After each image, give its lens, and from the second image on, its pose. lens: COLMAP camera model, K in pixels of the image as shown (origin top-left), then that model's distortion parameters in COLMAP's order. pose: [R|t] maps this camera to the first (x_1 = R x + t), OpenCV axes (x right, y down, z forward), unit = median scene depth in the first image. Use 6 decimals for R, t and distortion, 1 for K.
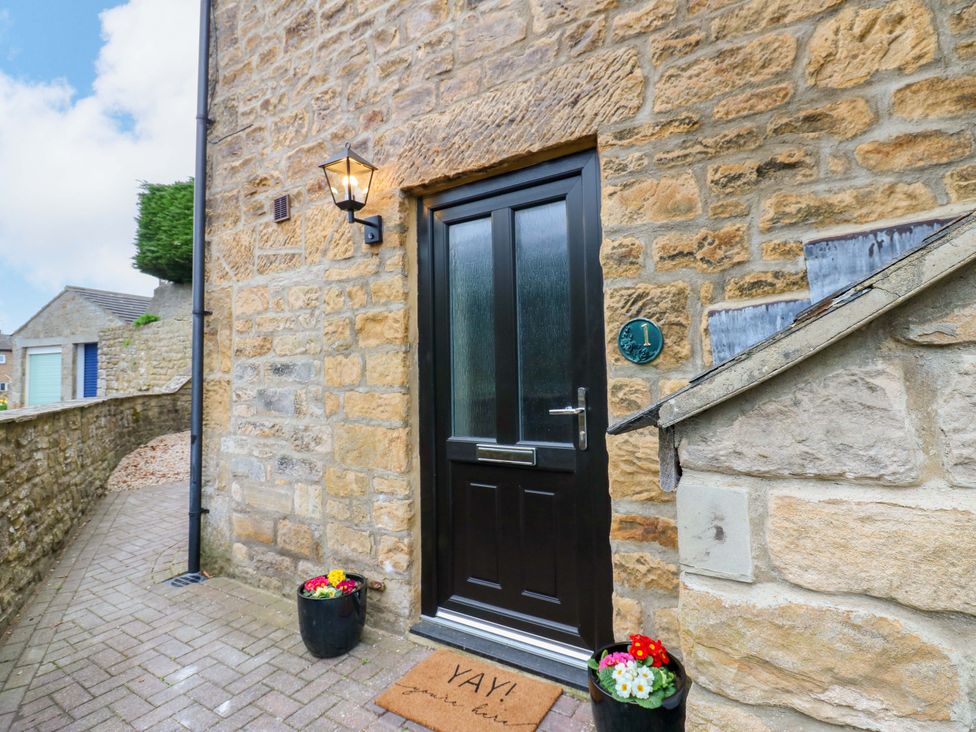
lens RADIAL K [[507.5, 0, 492.2], [0, 507.5, 352.9], [0, 0, 1]] dist [-0.000266, -0.012123]
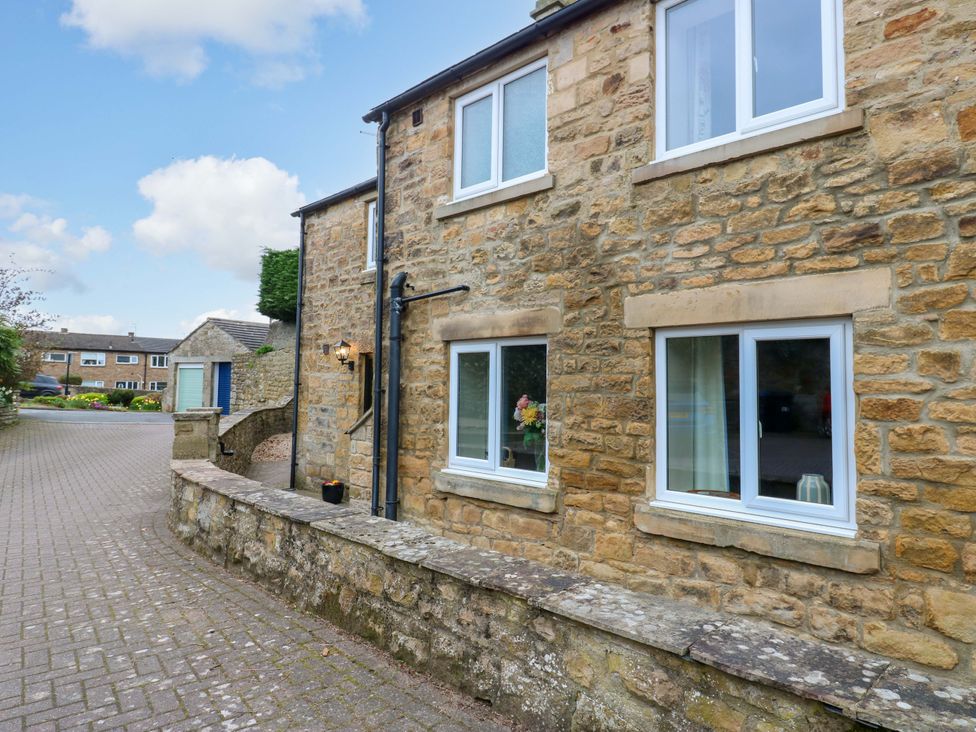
lens RADIAL K [[612.7, 0, 495.2], [0, 612.7, 355.8], [0, 0, 1]] dist [0.004943, -0.011165]
pose [[0.975575, 0.024766, -0.218266, 1.010831], [-0.024877, 0.999688, 0.002238, -0.246966], [0.218254, 0.003246, 0.975887, -1.699339]]
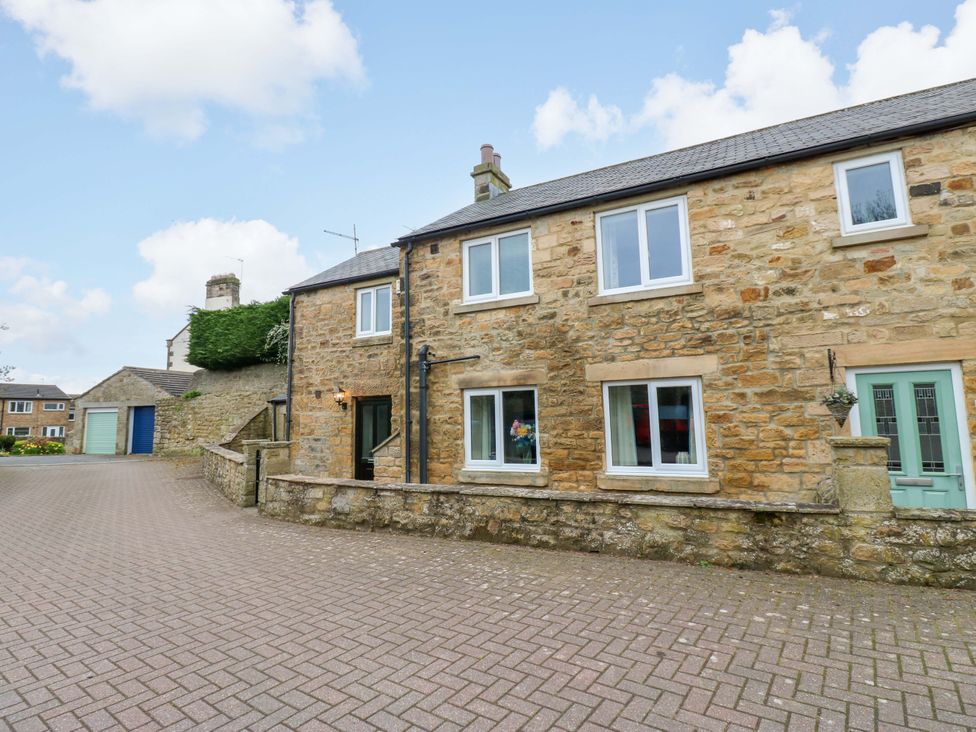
lens RADIAL K [[507.5, 0, 494.2], [0, 507.5, 358.2], [0, 0, 1]] dist [-0.000266, -0.012123]
pose [[0.997110, 0.008432, 0.075505, 0.484183], [-0.003192, 0.997594, -0.069254, -0.259767], [-0.075908, 0.068813, 0.994738, -2.349842]]
